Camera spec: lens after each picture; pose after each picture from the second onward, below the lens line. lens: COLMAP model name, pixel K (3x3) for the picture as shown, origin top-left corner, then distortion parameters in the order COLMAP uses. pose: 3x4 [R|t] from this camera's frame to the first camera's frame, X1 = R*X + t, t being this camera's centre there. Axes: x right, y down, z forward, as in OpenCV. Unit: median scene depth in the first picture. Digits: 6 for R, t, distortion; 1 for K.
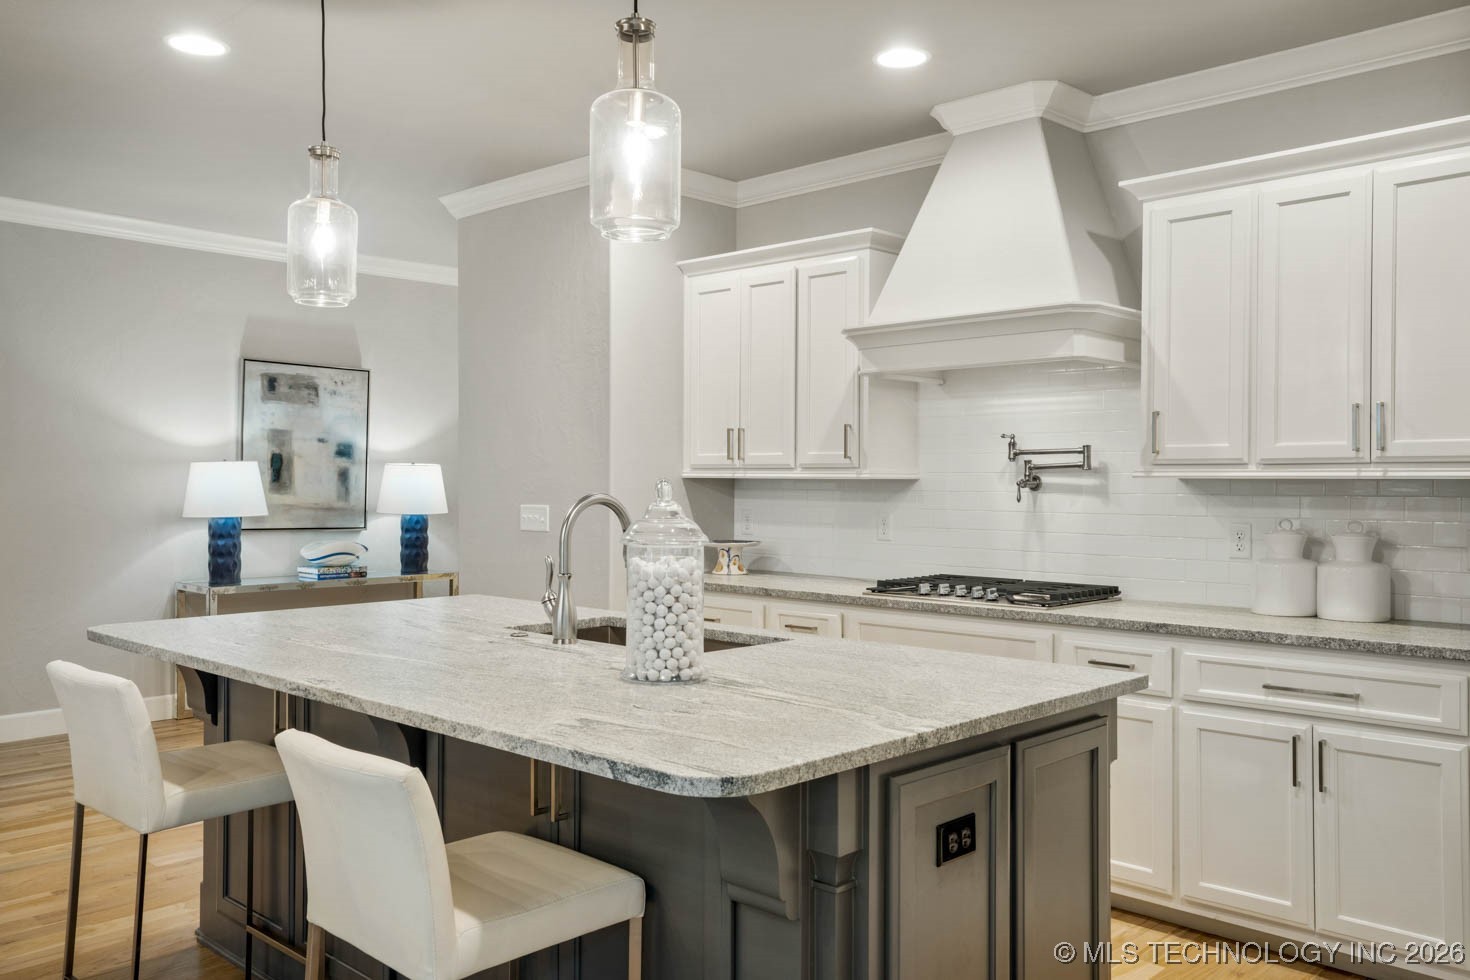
lens RADIAL K [[1182.7, 0, 735.0], [0, 1182.7, 490.0], [0, 0, 1]] dist [0.001042, 0.001104]
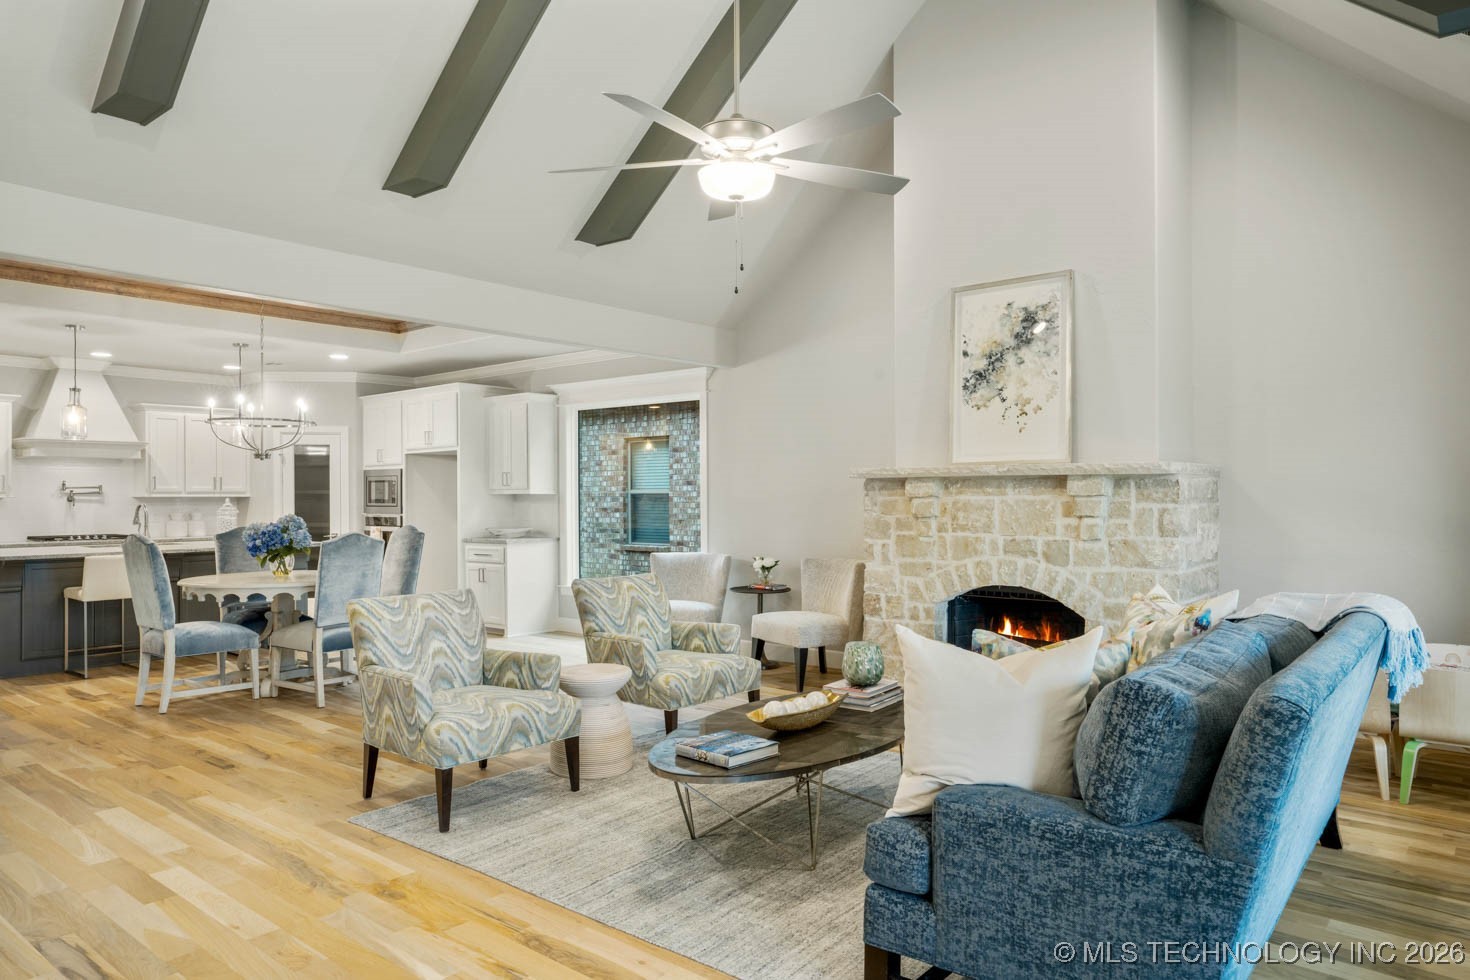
lens RADIAL K [[885.9, 0, 767.0], [0, 885.9, 495.4], [0, 0, 1]] dist [-0.052956, -0.000462]
pose [[-0.117334, -0.006701, 0.993070, -1.937936], [0.011138, 0.999905, 0.008063, -0.013143], [-0.993030, 0.012006, -0.117248, -0.351423]]
